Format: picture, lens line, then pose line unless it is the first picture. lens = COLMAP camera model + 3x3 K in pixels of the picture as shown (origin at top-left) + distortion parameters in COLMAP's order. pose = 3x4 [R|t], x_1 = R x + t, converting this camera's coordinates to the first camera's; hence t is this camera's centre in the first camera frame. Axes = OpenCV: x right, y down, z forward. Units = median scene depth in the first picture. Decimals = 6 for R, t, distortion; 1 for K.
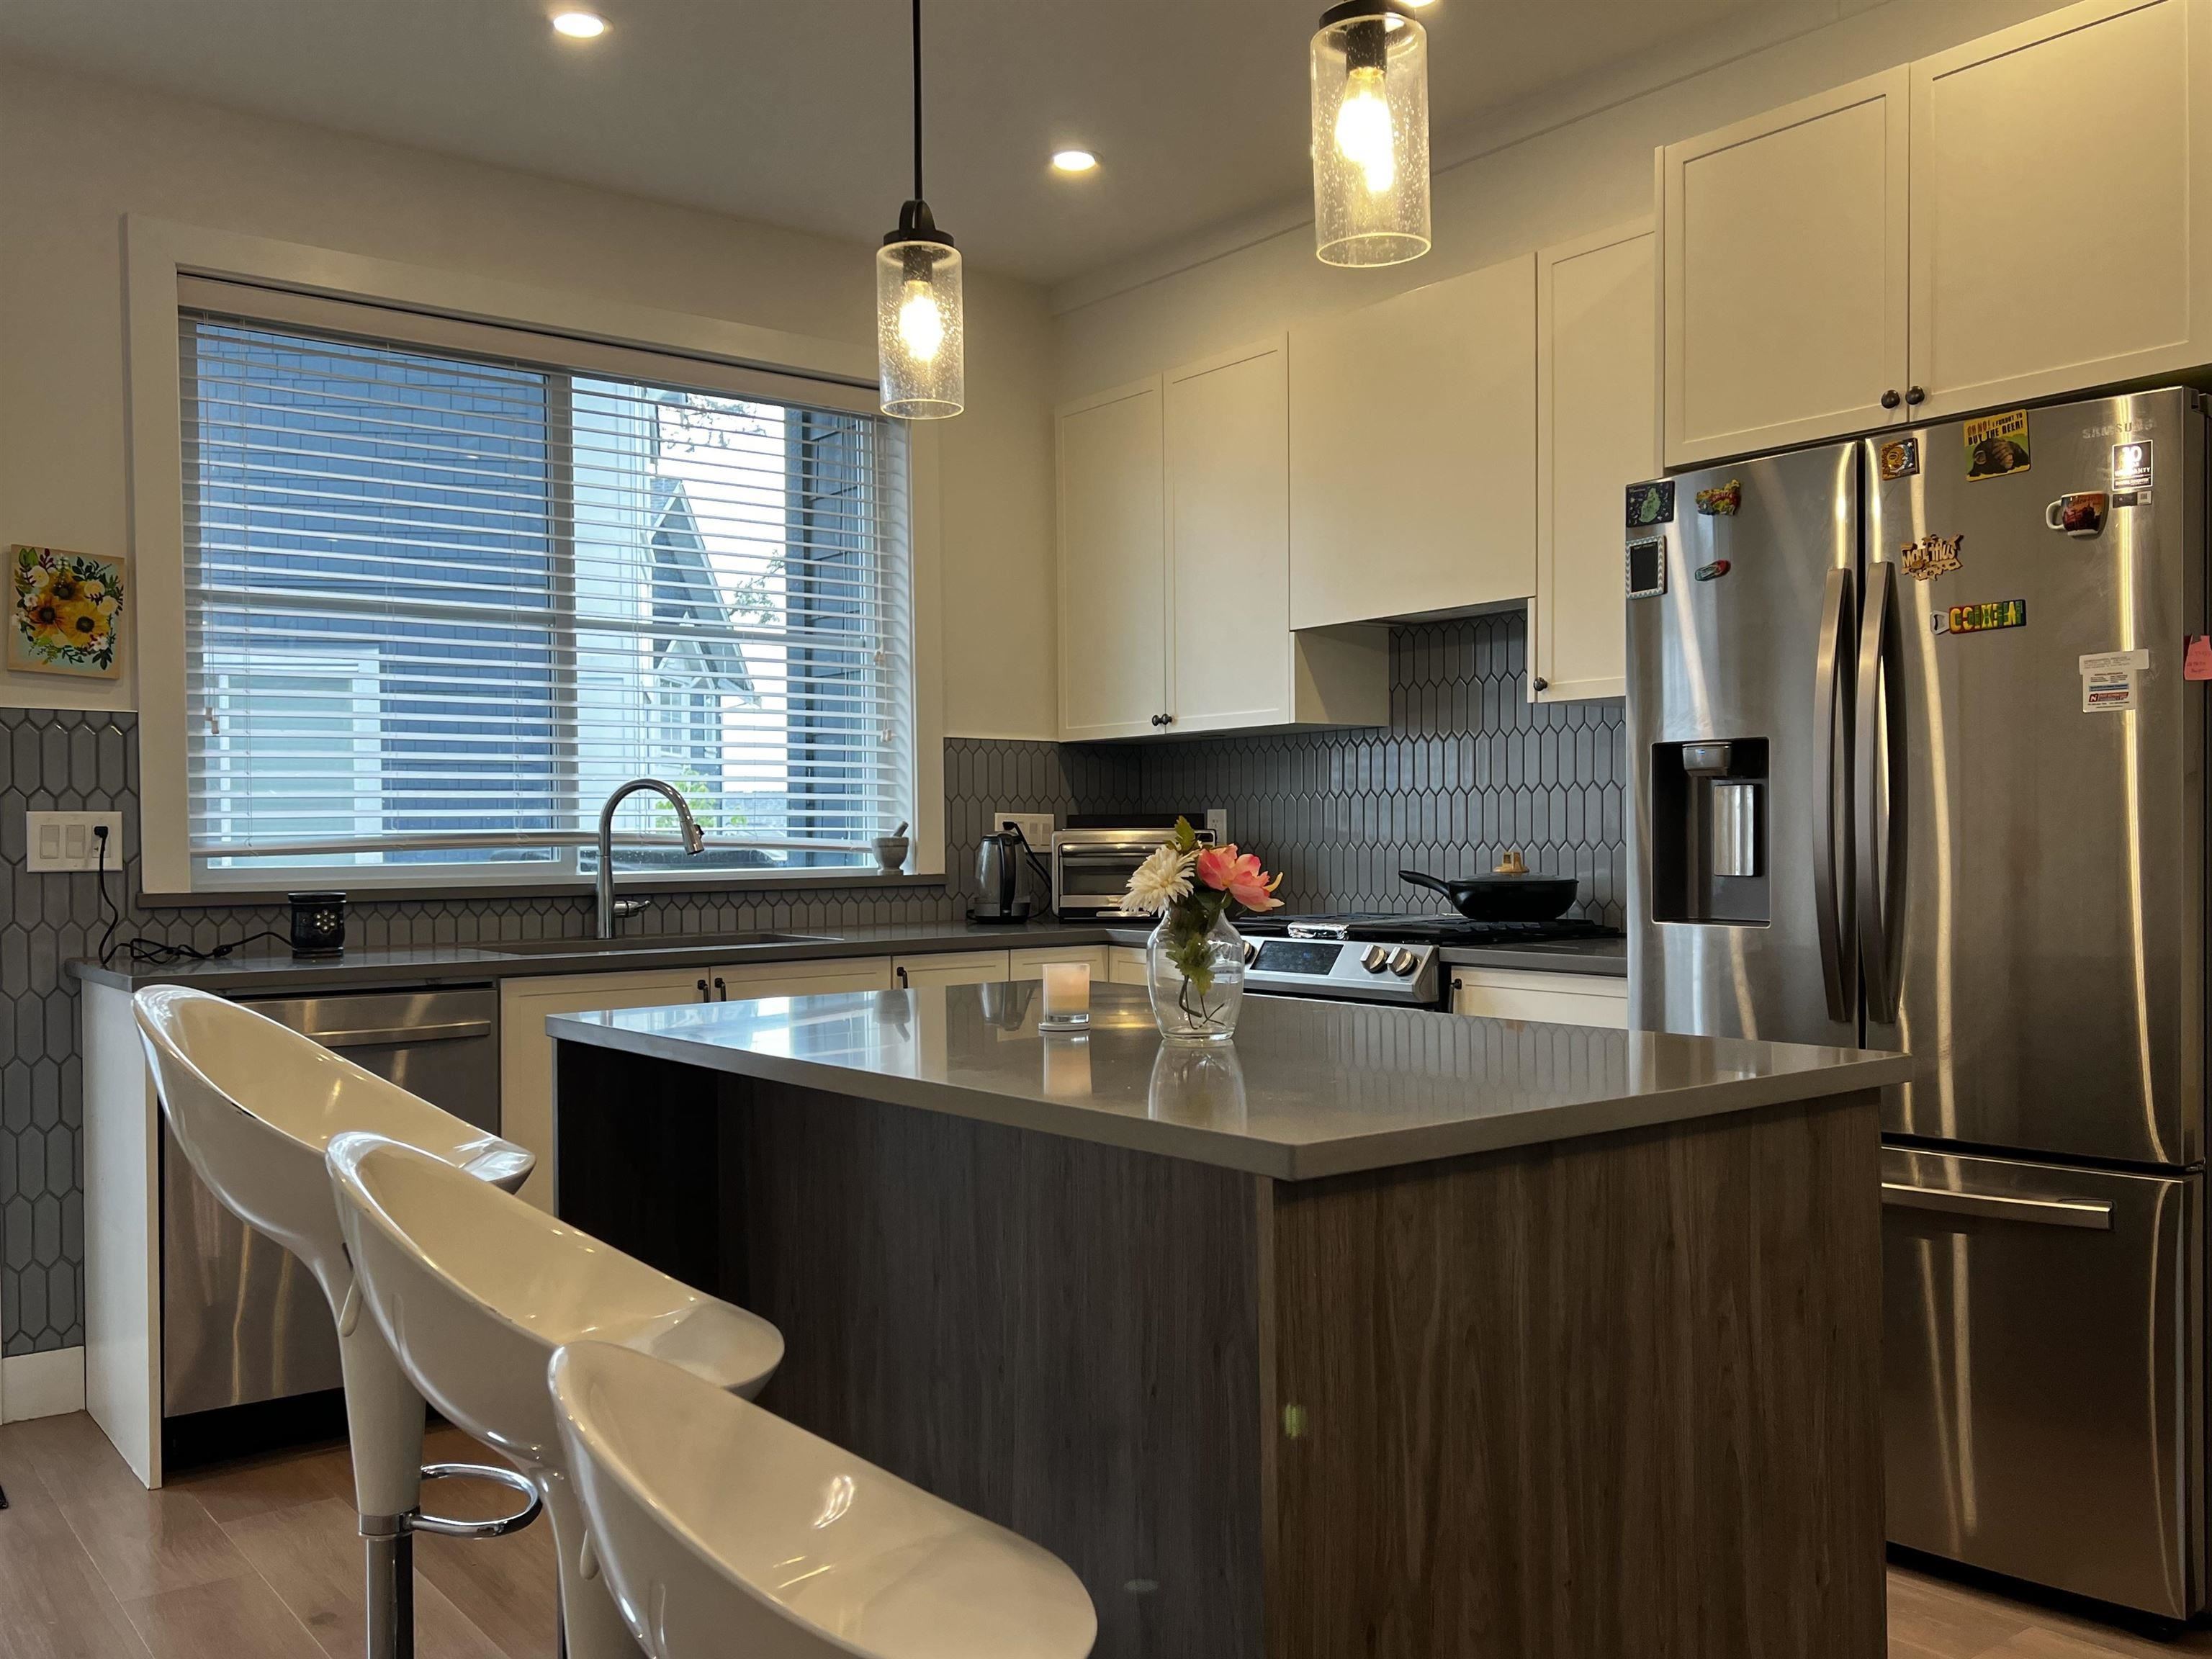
lens RADIAL K [[1858.8, 0, 1113.0], [0, 1858.8, 863.7], [0, 0, 1]] dist [0.035415, -0.011851]
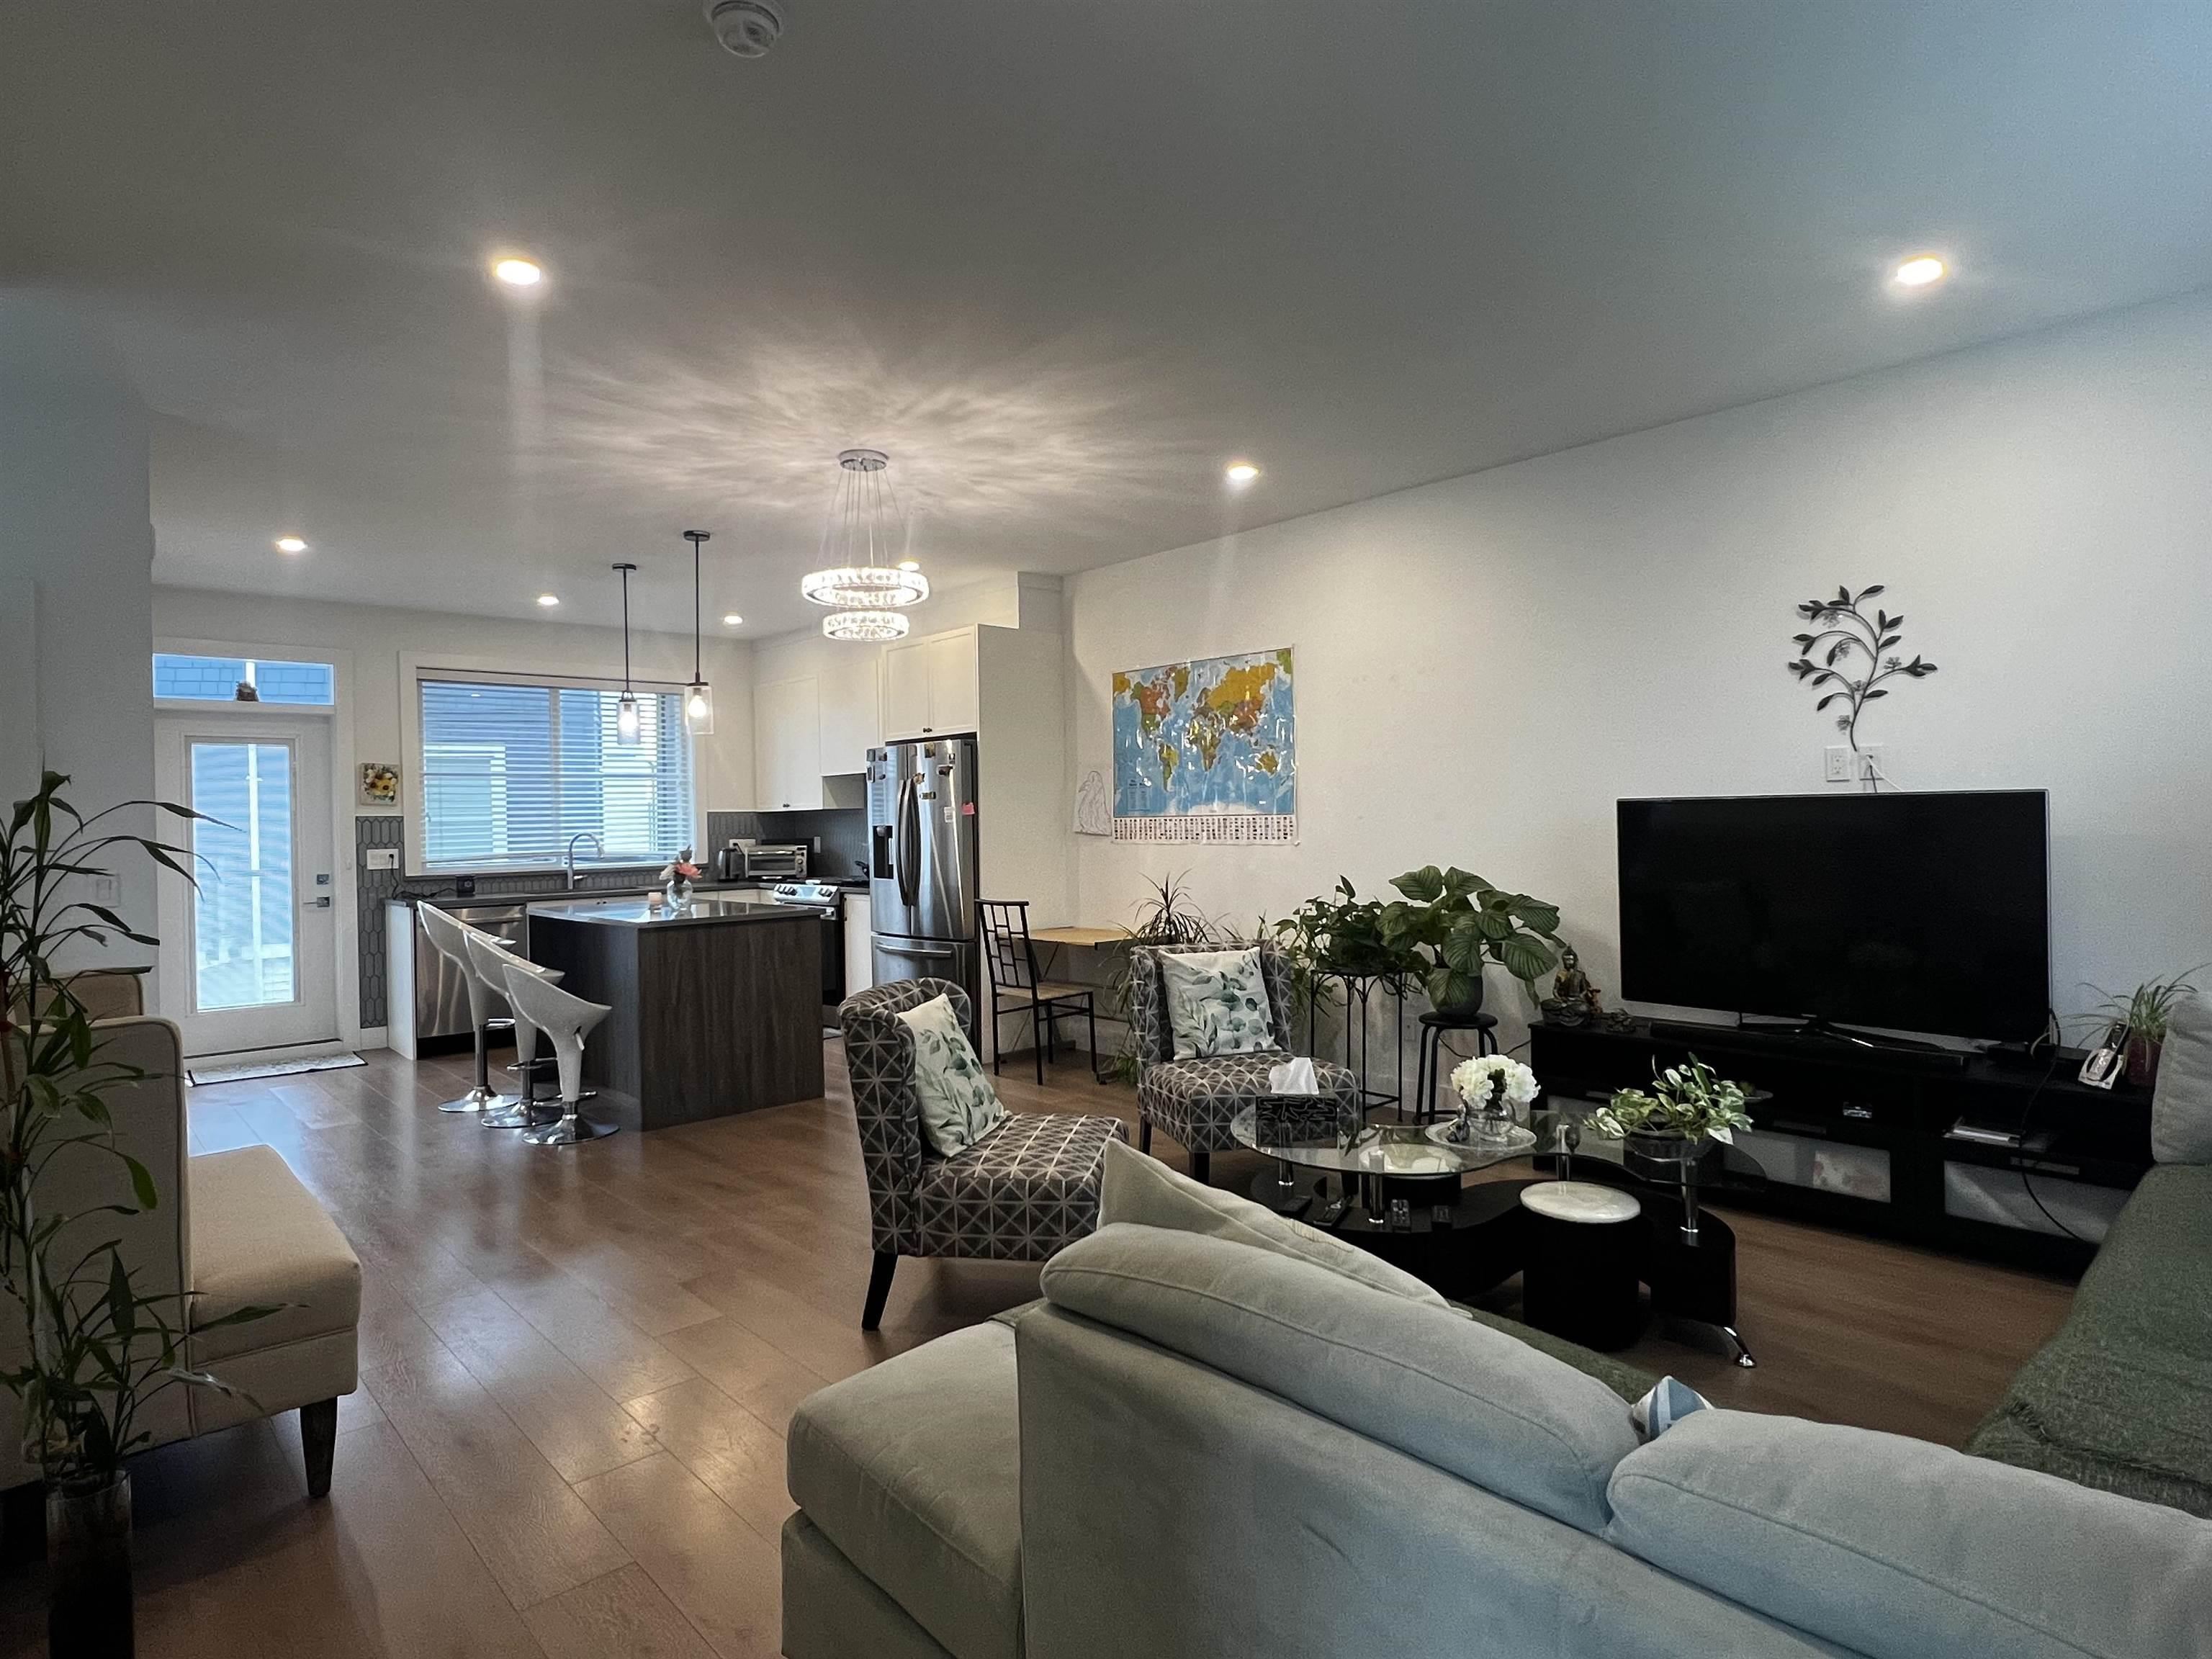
lens RADIAL K [[1194.2, 0, 1104.8], [0, 1194.2, 827.5], [0, 0, 1]] dist [0.001352, -0.003209]
pose [[0.996711, -0.012047, 0.080137, 0.452399], [0.012767, 0.999883, -0.008475, -0.031939], [-0.080025, 0.009470, 0.996748, -1.009827]]
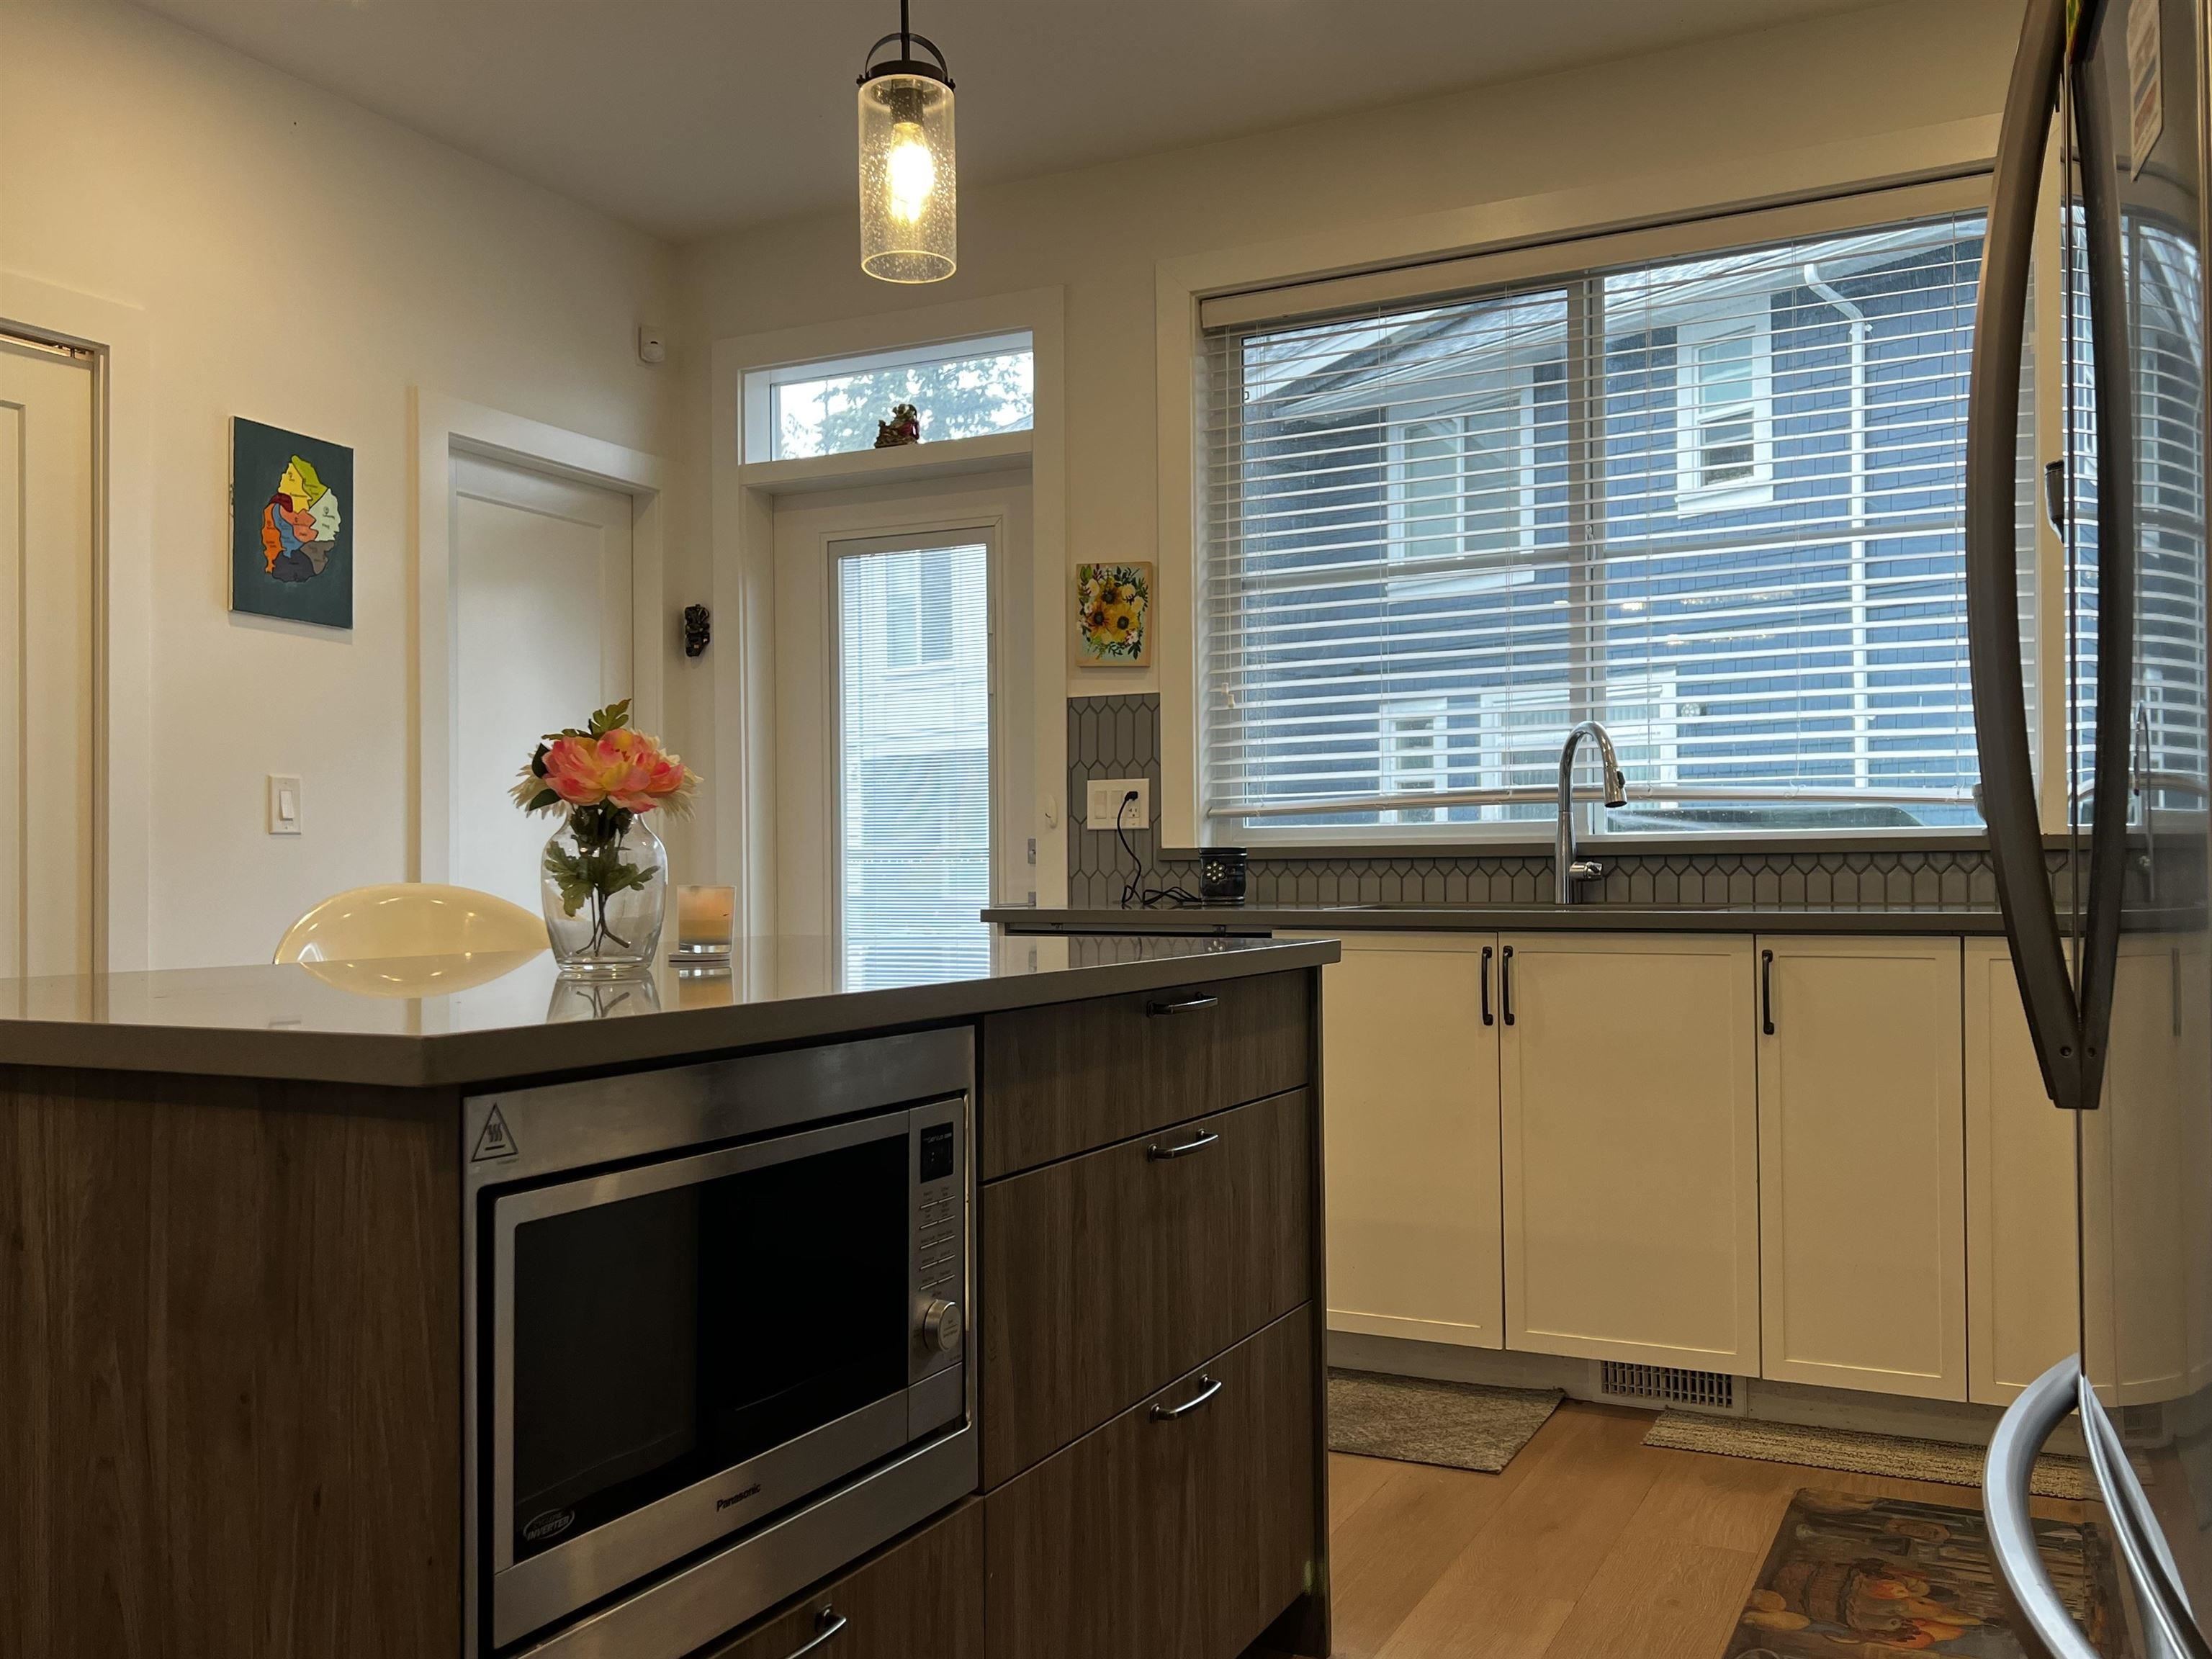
lens RADIAL K [[1858.8, 0, 1117.4], [0, 1858.8, 836.5], [0, 0, 1]] dist [0.035415, -0.011851]
pose [[0.422868, -0.009944, -0.906137, 0.519129], [-0.008002, 0.999860, -0.014707, 0.026000], [0.906156, 0.013470, 0.422730, 0.495297]]
